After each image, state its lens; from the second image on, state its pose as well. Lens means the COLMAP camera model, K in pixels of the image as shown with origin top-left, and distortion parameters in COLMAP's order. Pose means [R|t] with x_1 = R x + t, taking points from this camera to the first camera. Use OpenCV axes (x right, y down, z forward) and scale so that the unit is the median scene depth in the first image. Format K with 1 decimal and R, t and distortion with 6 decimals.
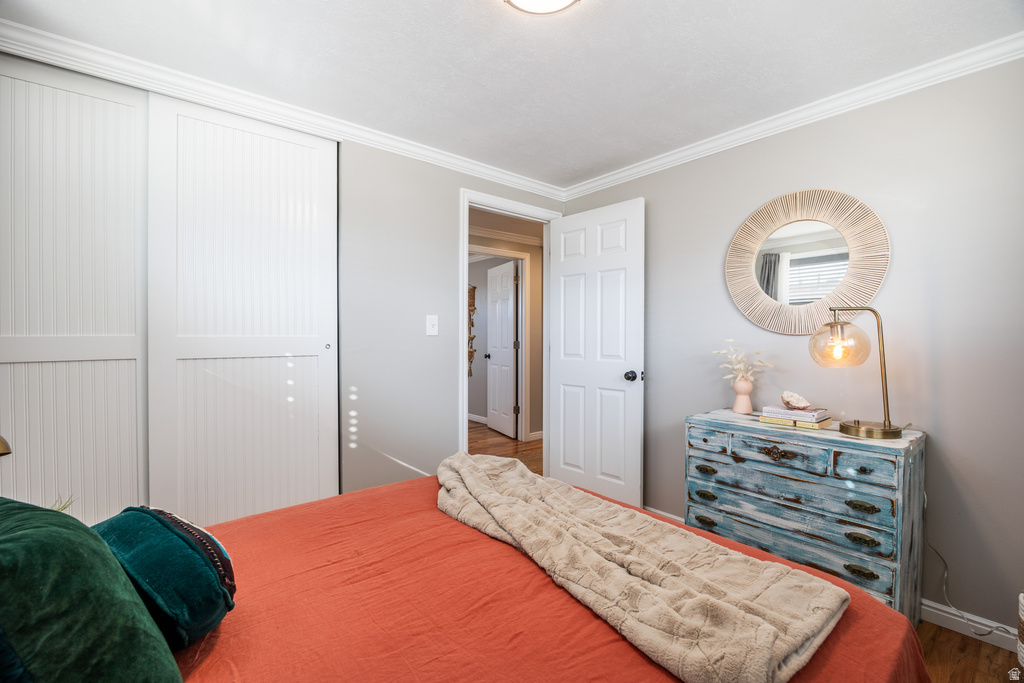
lens RADIAL K [[446.9, 0, 513.3], [0, 446.9, 342.4], [0, 0, 1]] dist [-0.007822, 0.000545]
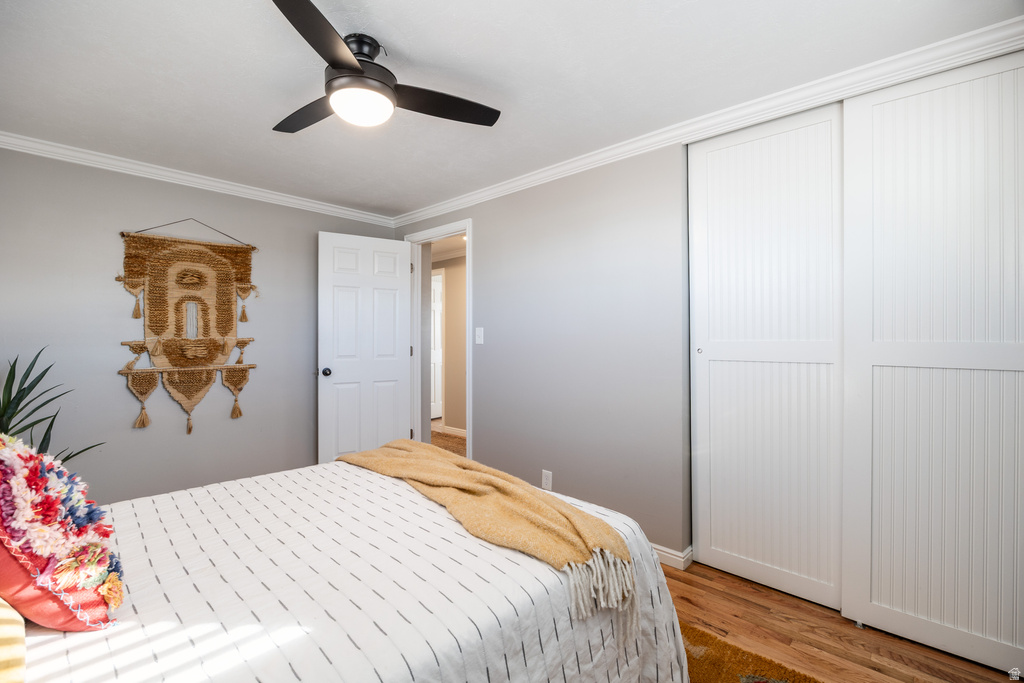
lens RADIAL K [[446.9, 0, 509.7], [0, 446.9, 341.0], [0, 0, 1]] dist [-0.007822, 0.000545]
pose [[0.992792, -0.001691, 0.119837, 0.153998], [0.002928, 0.999944, -0.010142, -0.006324], [-0.119813, 0.010420, 0.992742, 0.439662]]
